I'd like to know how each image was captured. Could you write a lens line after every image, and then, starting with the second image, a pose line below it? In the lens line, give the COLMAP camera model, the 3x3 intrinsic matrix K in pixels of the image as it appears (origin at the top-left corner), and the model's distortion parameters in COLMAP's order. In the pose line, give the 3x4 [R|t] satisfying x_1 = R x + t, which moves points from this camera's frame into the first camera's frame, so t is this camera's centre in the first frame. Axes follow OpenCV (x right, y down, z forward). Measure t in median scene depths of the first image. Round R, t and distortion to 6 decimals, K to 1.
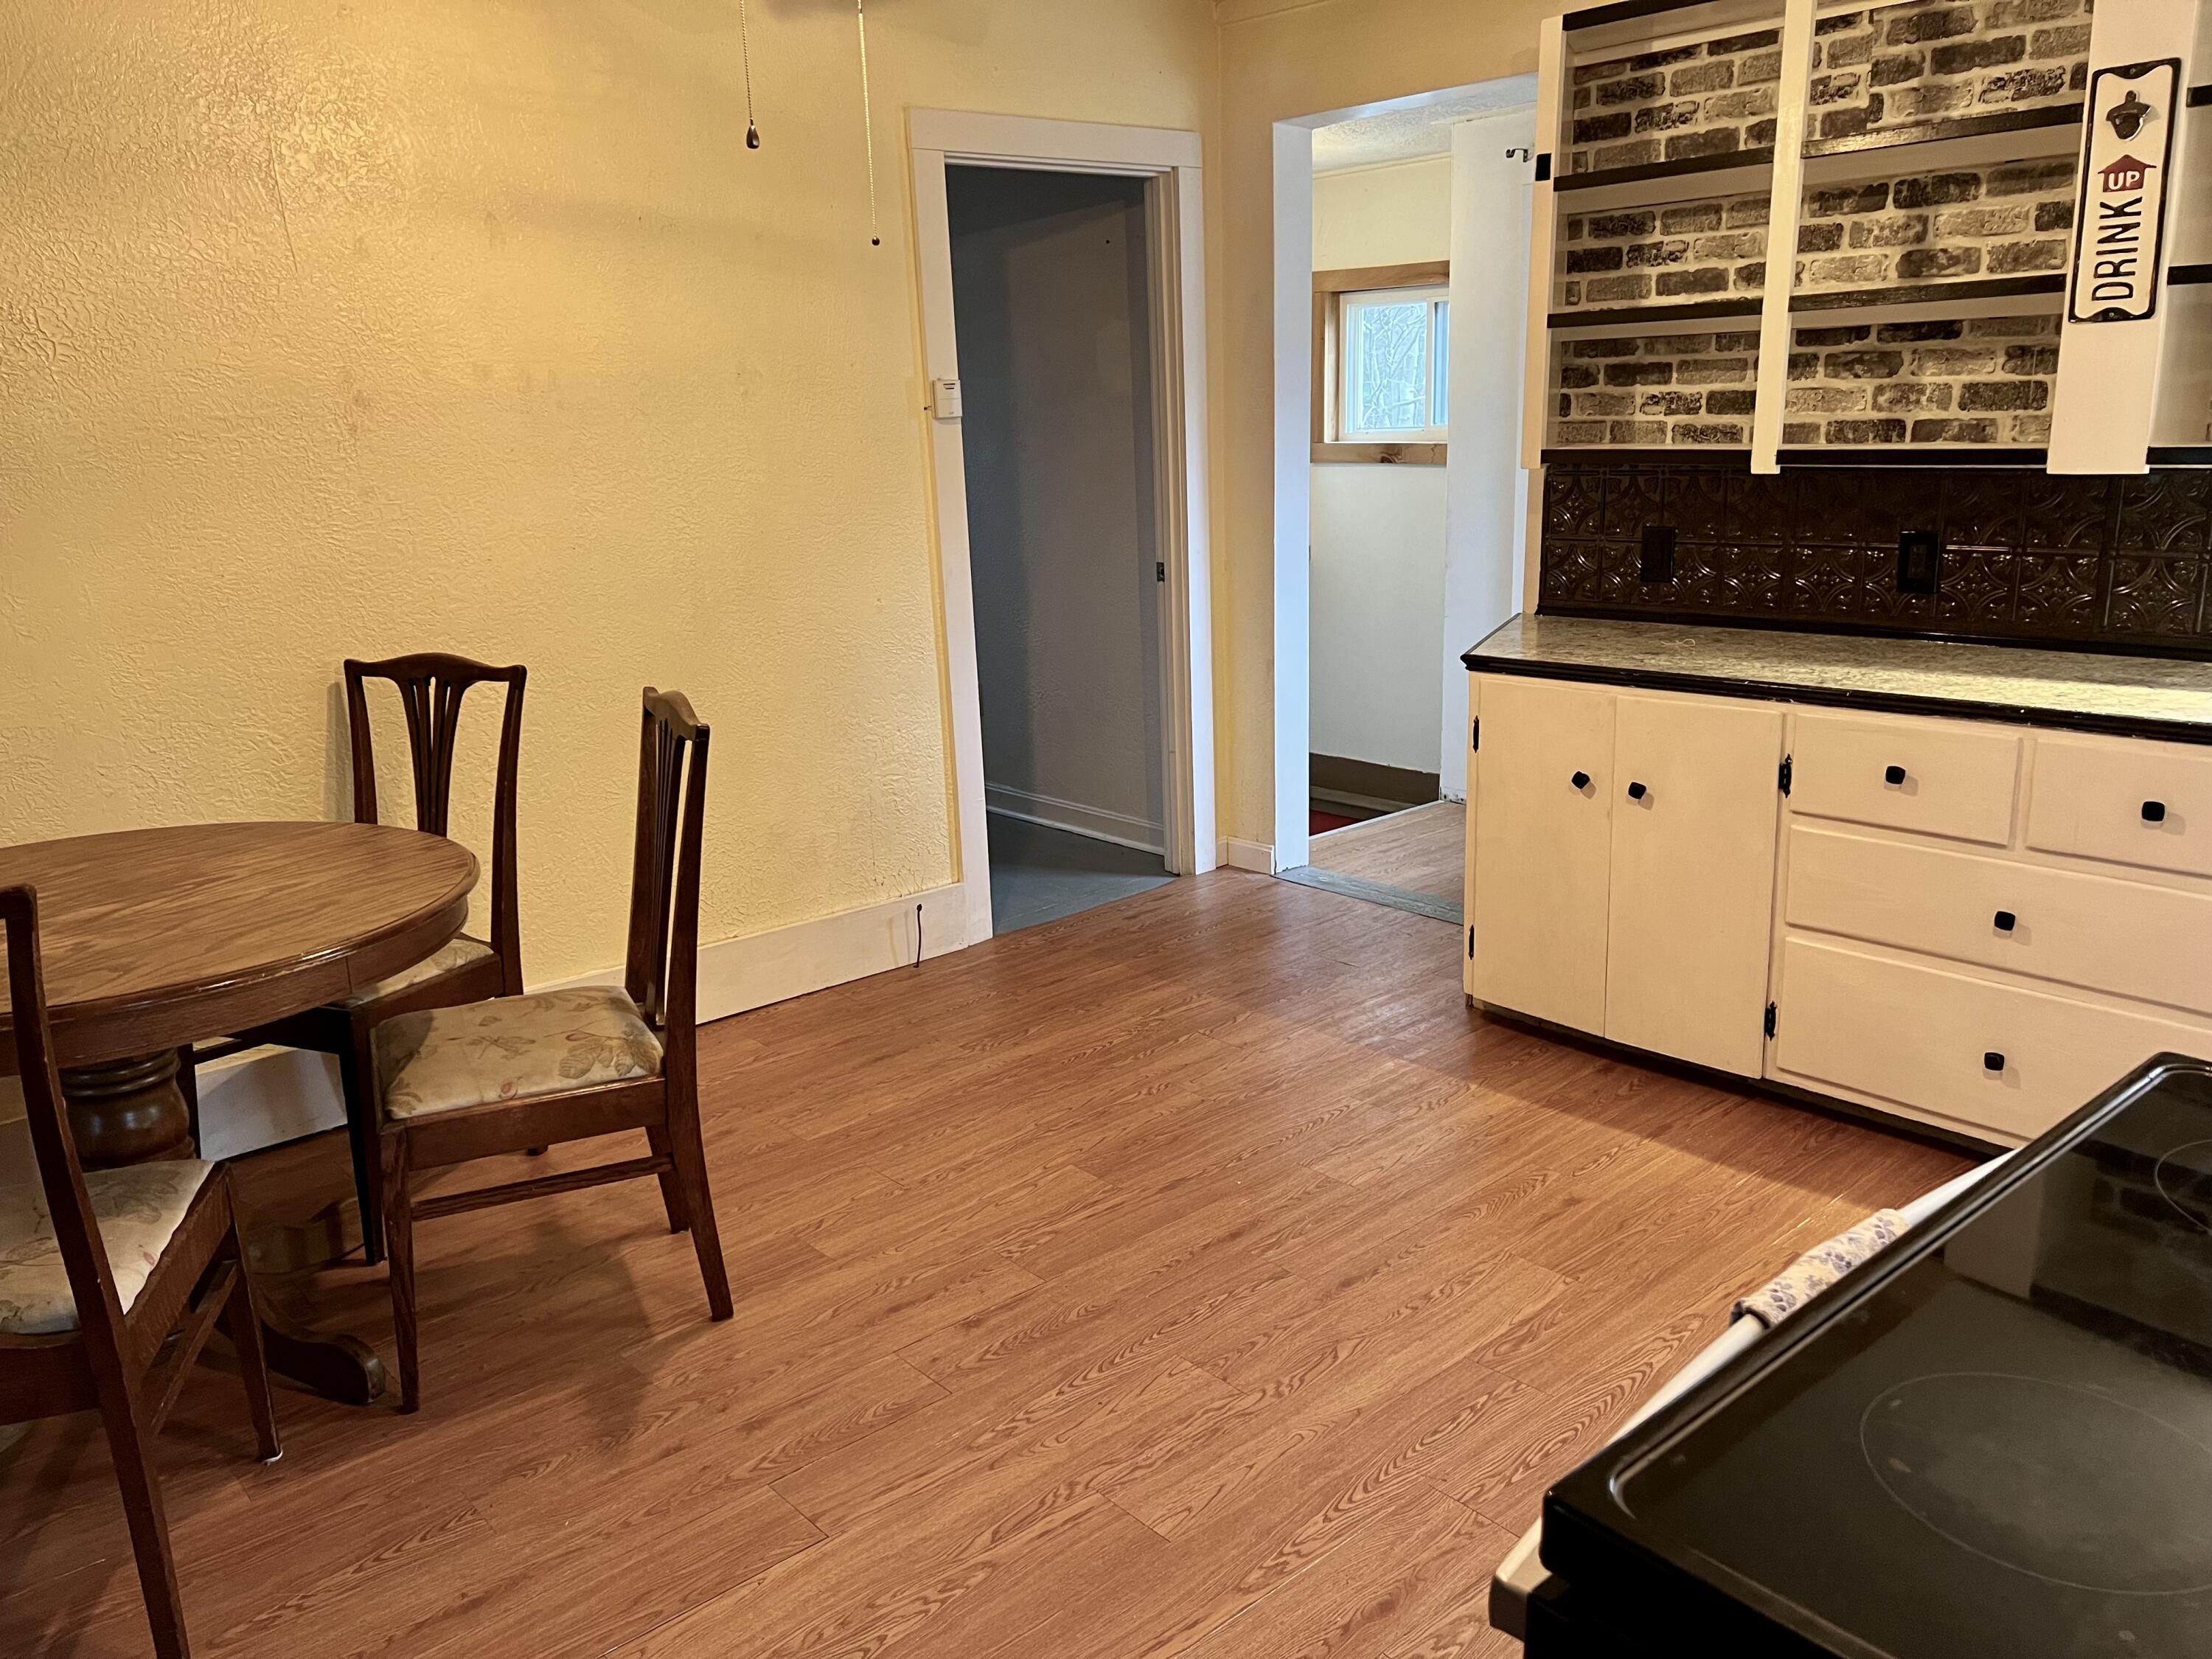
lens RADIAL K [[1717.1, 0, 1106.0], [0, 1717.1, 829.5], [0, 0, 1]] dist [0.098635, -0.092977]
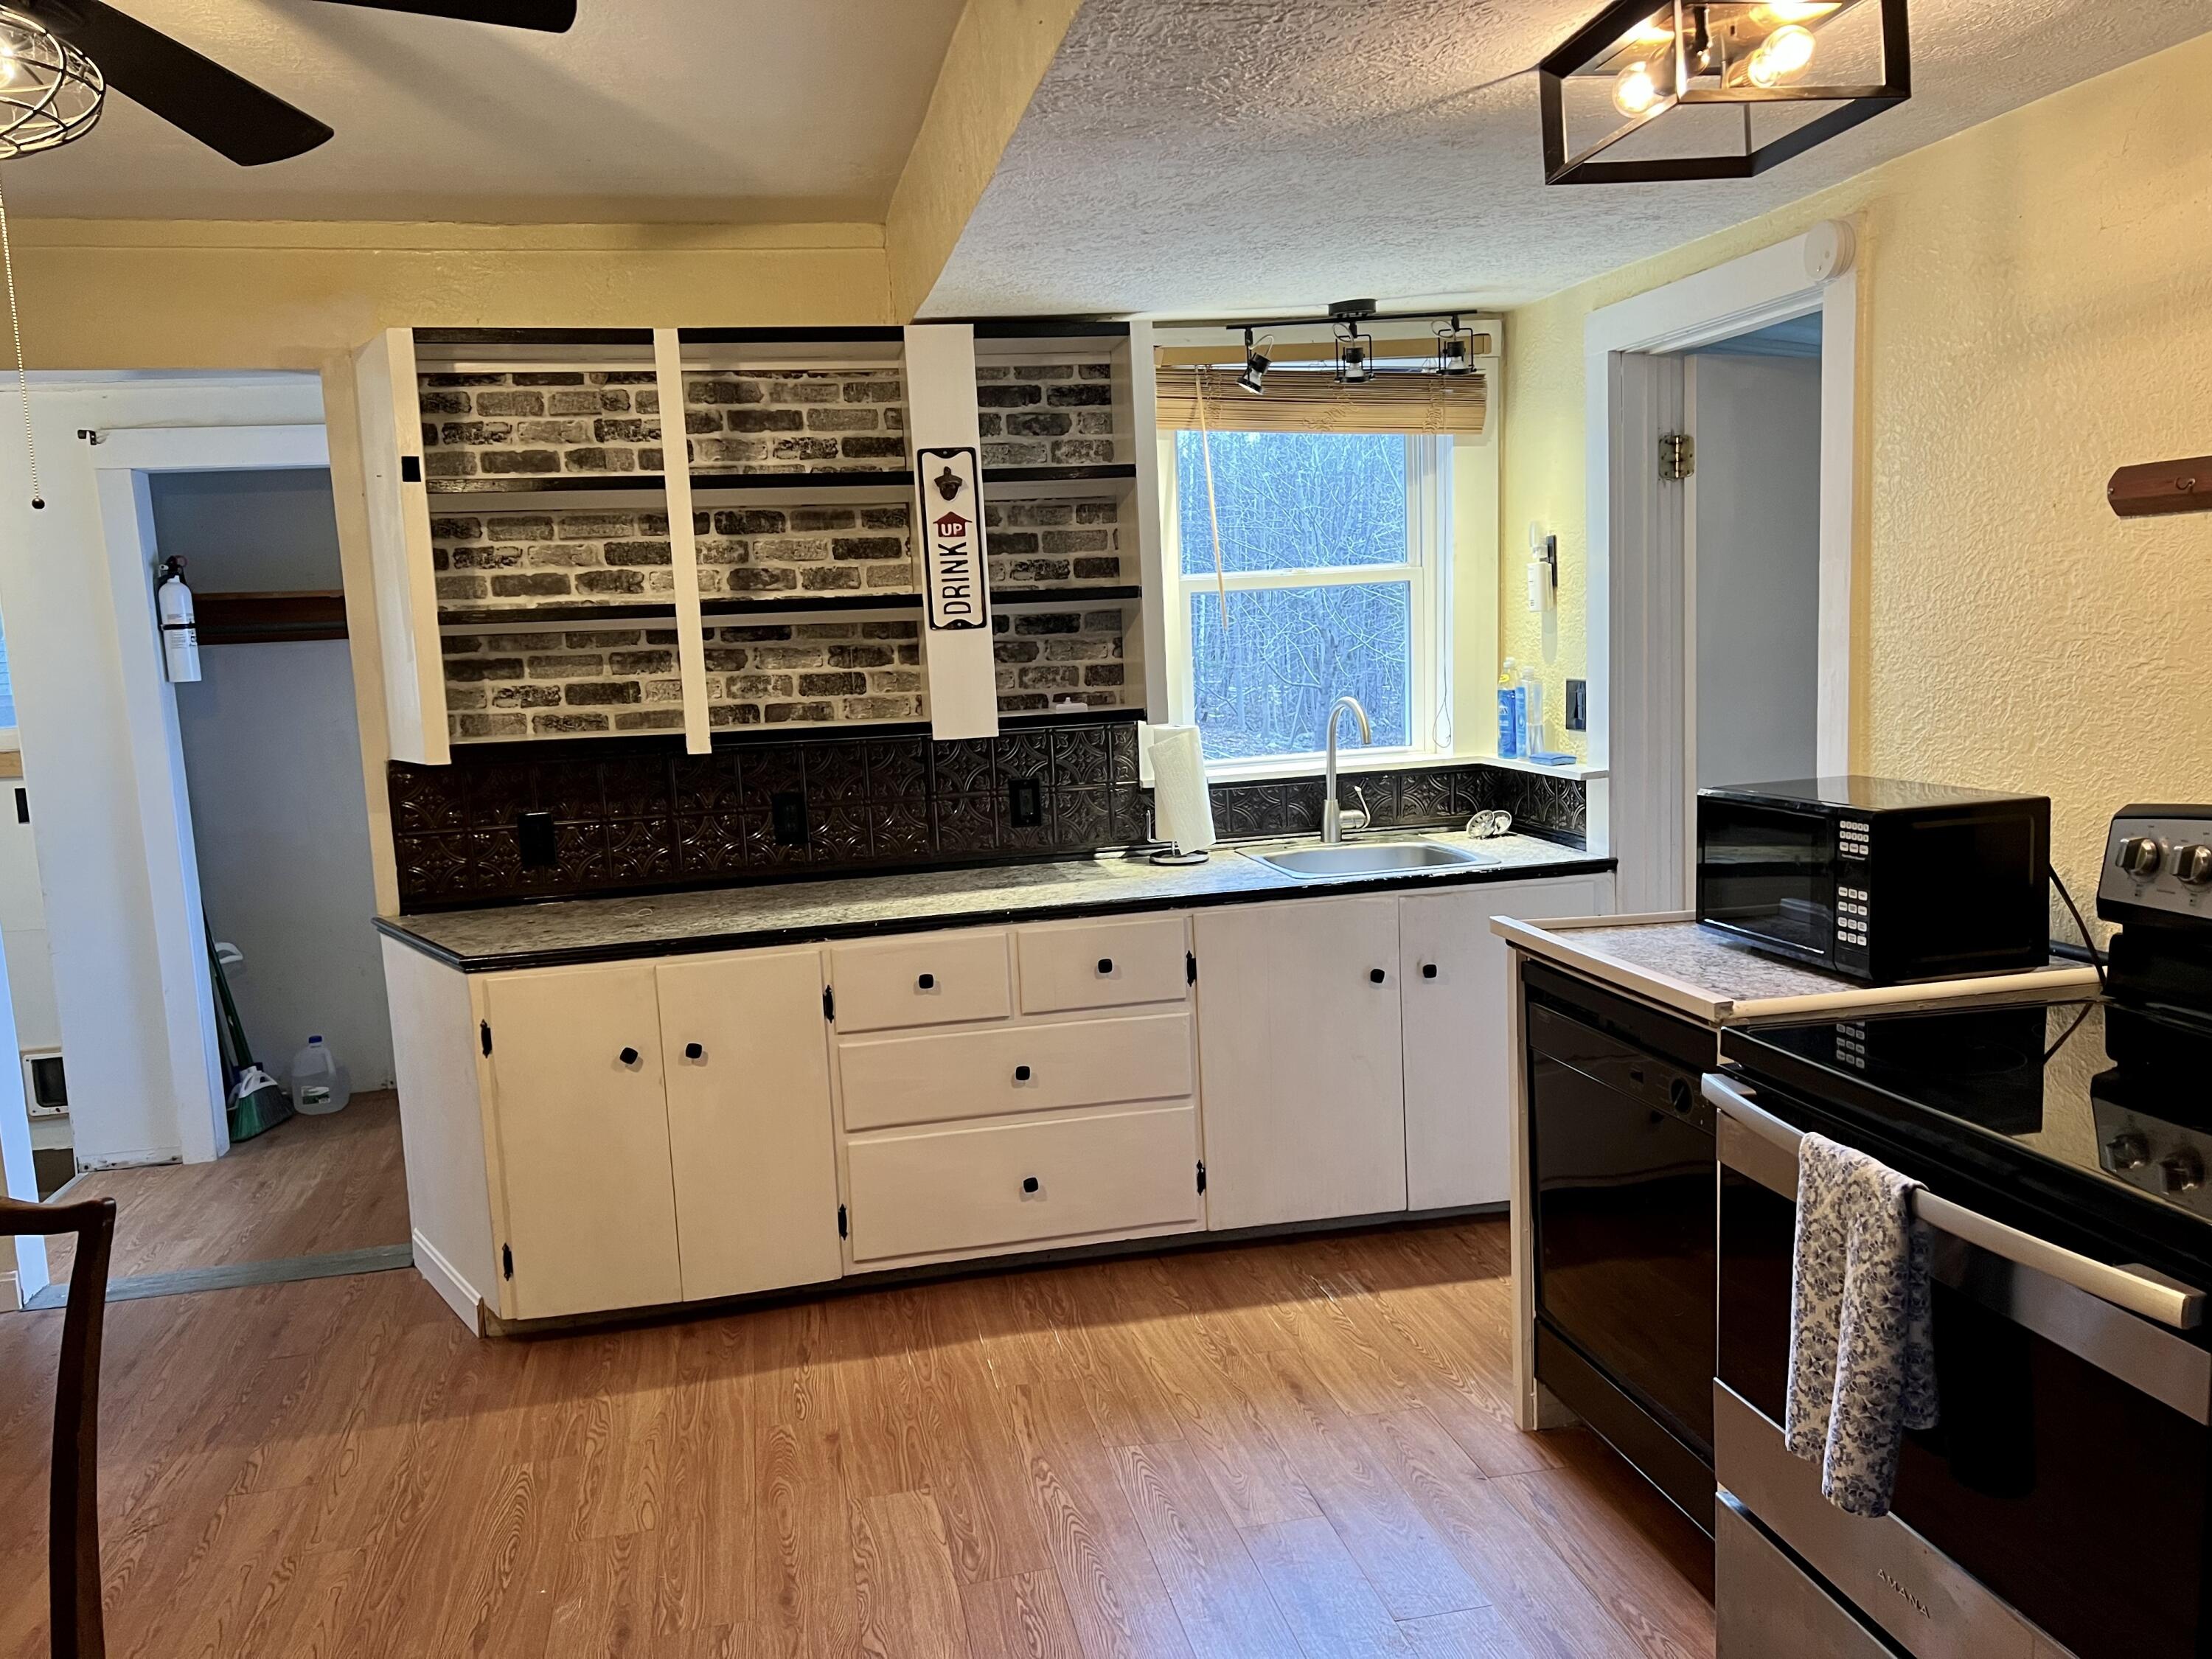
lens RADIAL K [[1718.6, 0, 1106.0], [0, 1718.6, 829.5], [0, 0, 1]] dist [0.186302, -0.403068]
pose [[0.486671, -0.100483, 0.867787, -0.474500], [0.240028, 0.970511, -0.022234, -0.069263], [-0.839963, 0.219114, 0.496438, 0.235917]]
